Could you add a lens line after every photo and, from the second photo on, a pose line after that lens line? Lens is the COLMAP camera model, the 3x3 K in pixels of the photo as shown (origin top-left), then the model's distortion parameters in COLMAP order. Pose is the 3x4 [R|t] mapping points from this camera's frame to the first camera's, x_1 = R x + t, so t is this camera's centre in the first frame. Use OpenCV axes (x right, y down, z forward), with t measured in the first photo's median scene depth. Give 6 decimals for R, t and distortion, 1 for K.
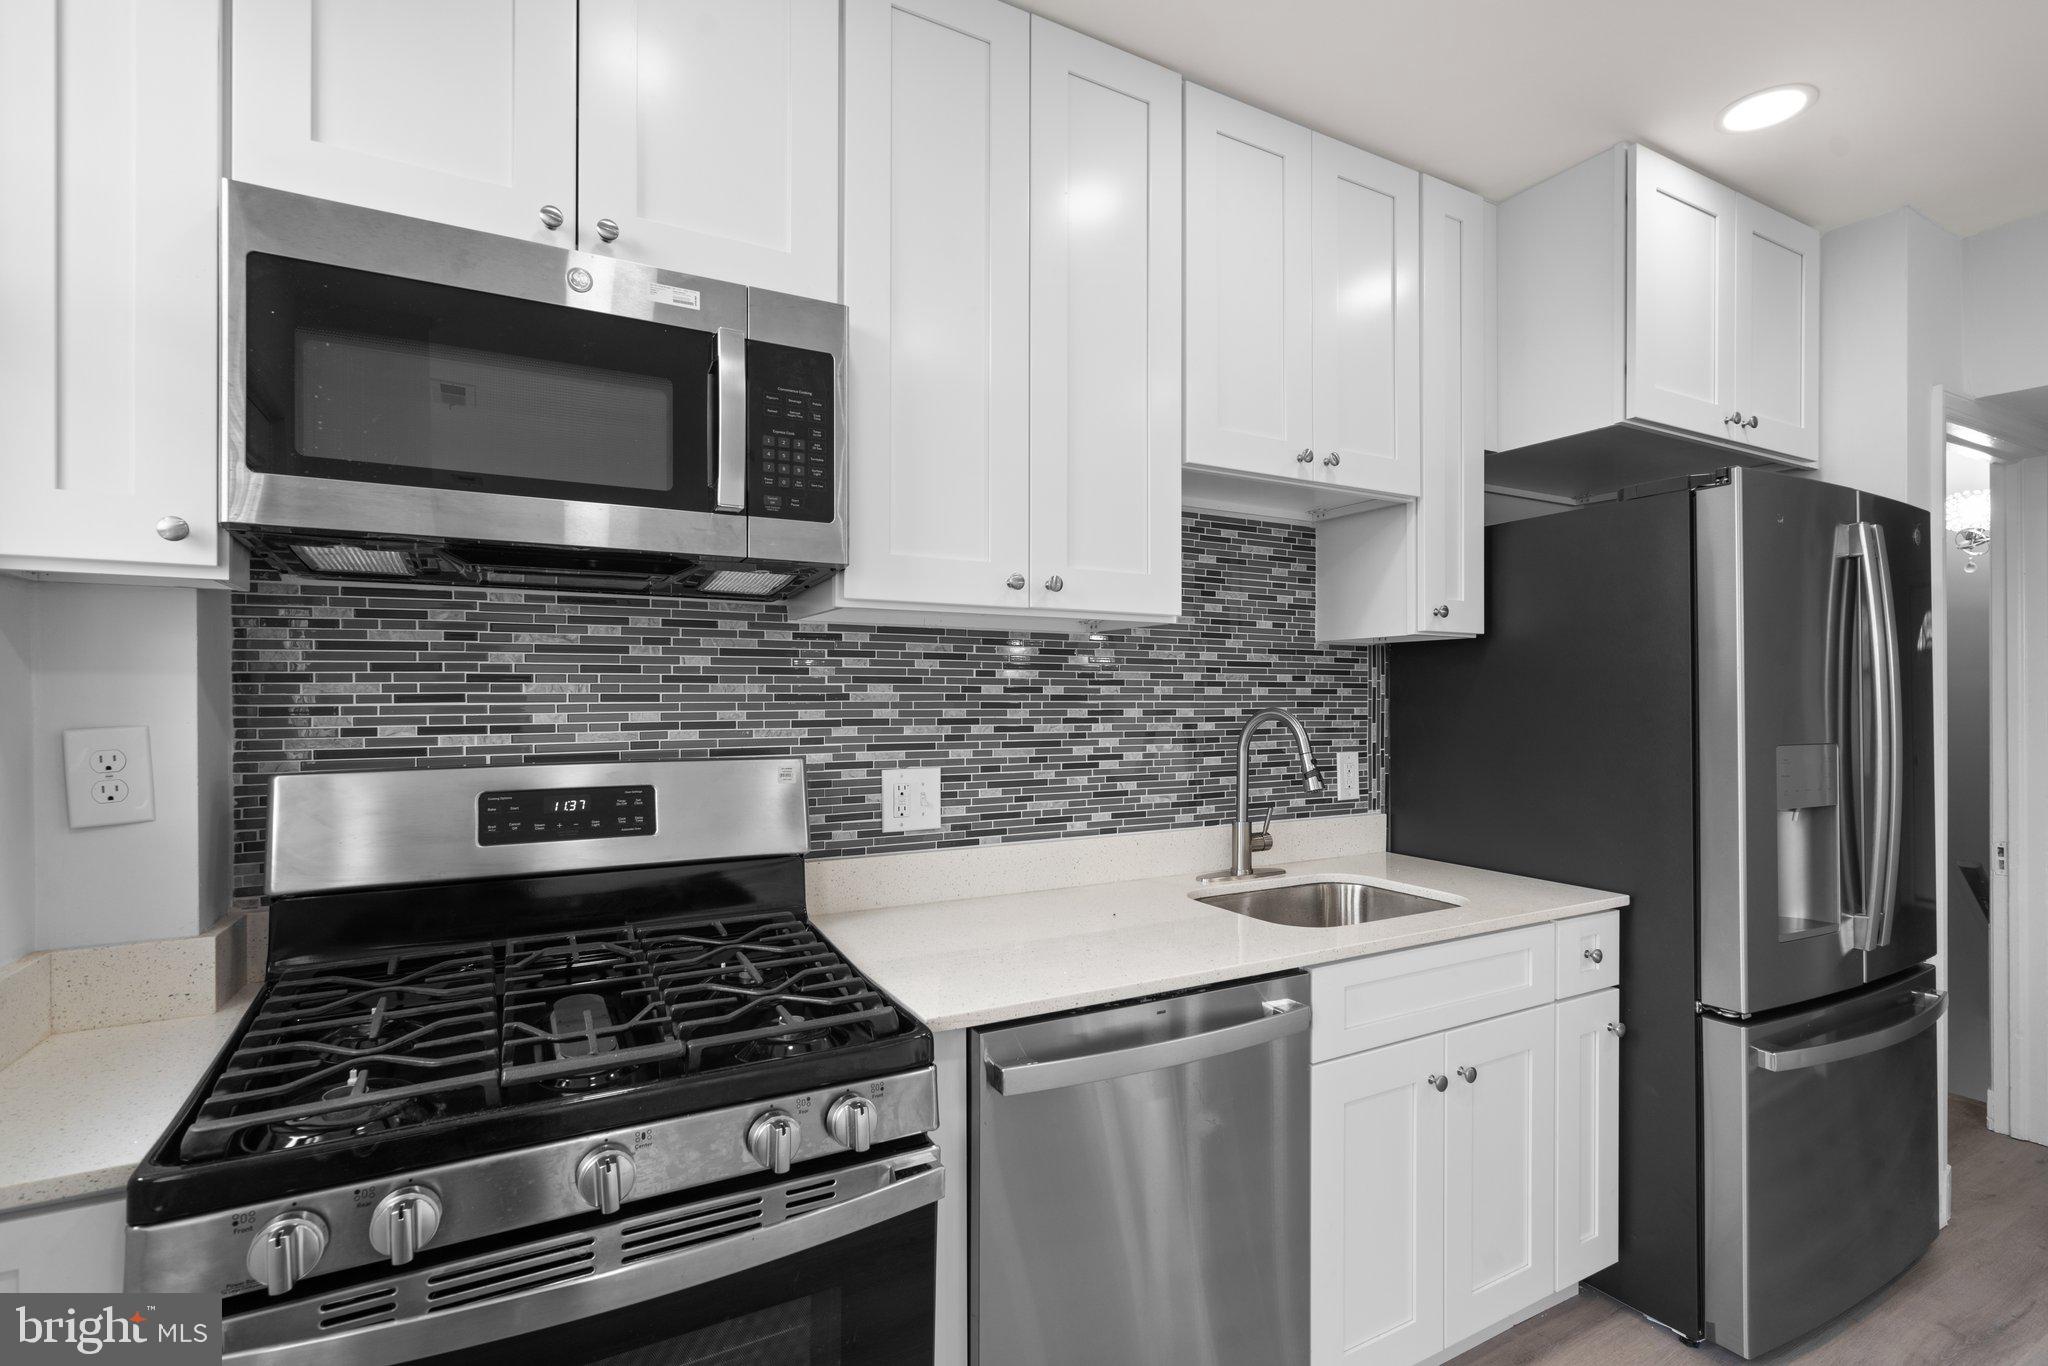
lens RADIAL K [[938.4, 0, 1018.4], [0, 938.4, 692.3], [0, 0, 1]] dist [-0.003621, -0.000126]
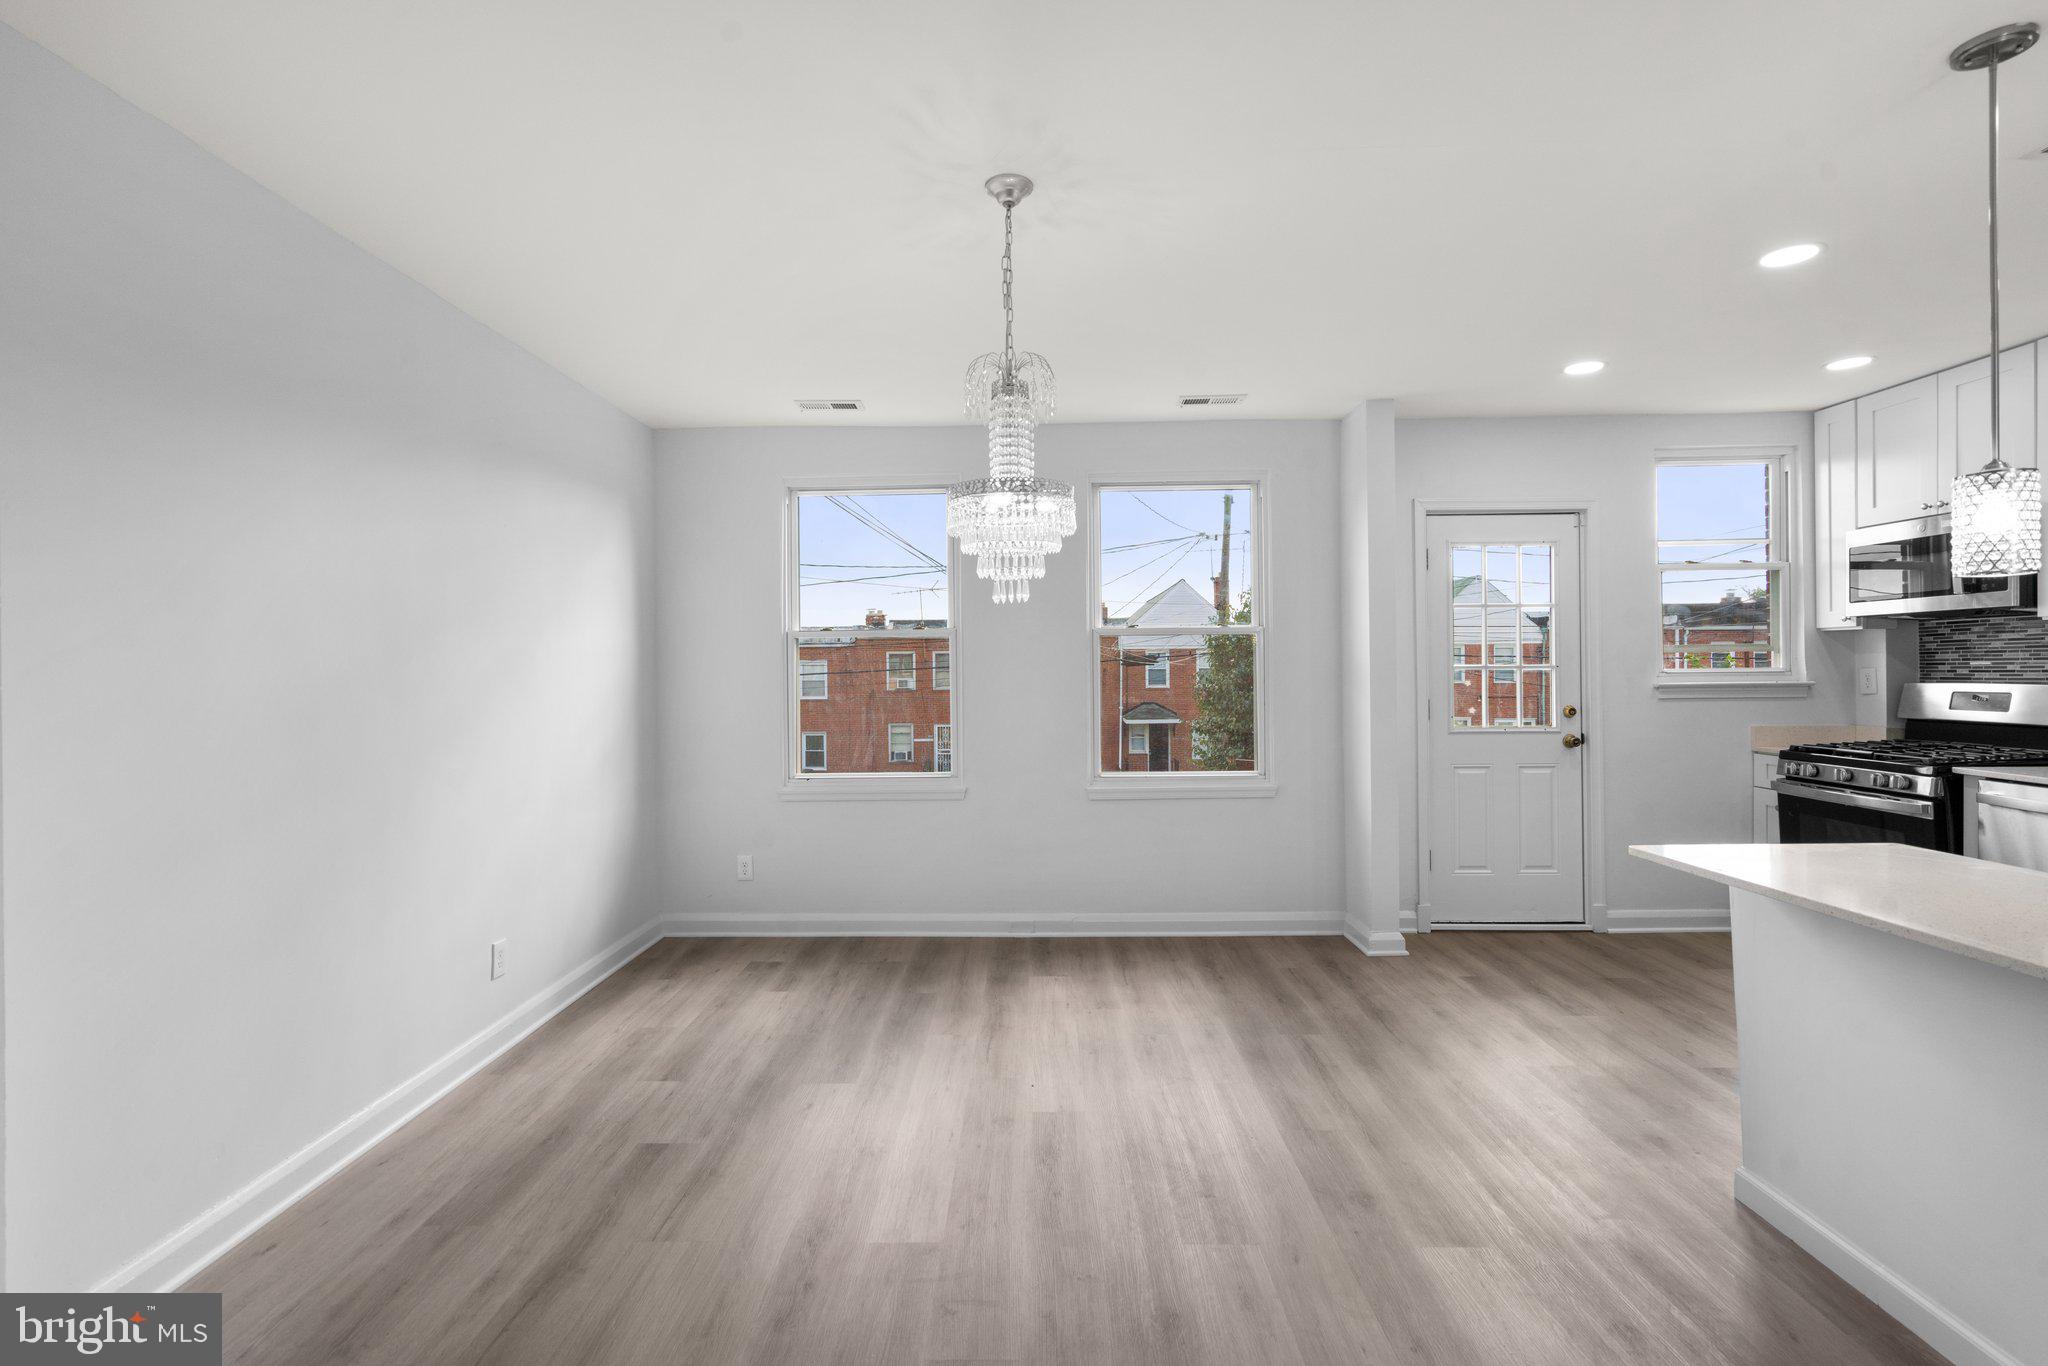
lens RADIAL K [[925.7, 0, 1014.6], [0, 925.7, 675.1], [0, 0, 1]] dist [-0.001652, 0.000586]
pose [[-0.500807, 0.009451, -0.865507, 2.289569], [0.011474, 0.999925, 0.004279, 0.006332], [0.865483, -0.007788, -0.500878, -0.060878]]
